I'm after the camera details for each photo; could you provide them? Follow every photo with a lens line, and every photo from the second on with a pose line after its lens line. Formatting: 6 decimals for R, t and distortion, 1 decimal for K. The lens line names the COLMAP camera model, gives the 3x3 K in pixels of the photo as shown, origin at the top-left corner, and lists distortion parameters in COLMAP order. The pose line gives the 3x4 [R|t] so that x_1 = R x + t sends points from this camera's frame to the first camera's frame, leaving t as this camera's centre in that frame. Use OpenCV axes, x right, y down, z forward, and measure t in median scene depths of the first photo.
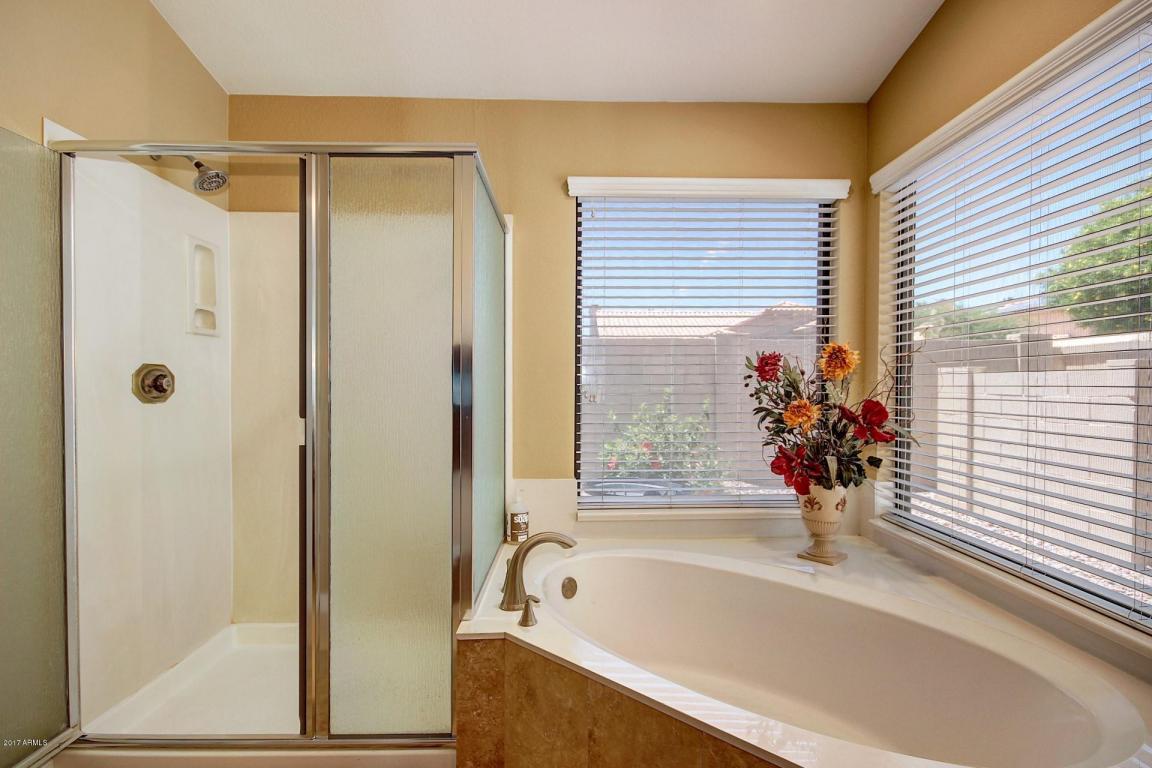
lens RADIAL K [[548.5, 0, 576.9], [0, 548.5, 385.6], [0, 0, 1]] dist [0.000779, -0.003078]
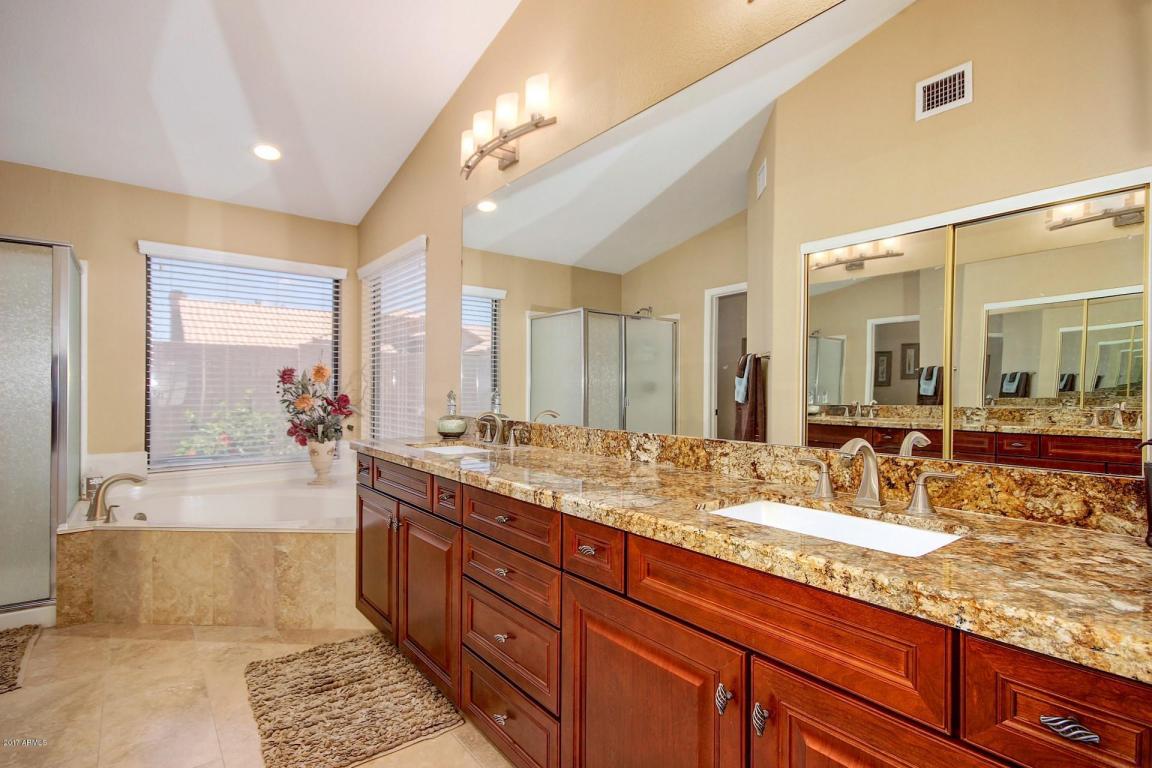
lens RADIAL K [[548.5, 0, 582.5], [0, 548.5, 390.3], [0, 0, 1]] dist [0.000779, -0.003078]
pose [[0.785832, -0.000258, 0.618440, 0.009216], [-0.001888, 0.999994, 0.002816, 0.004588], [-0.618437, -0.003381, 0.785827, -0.866700]]
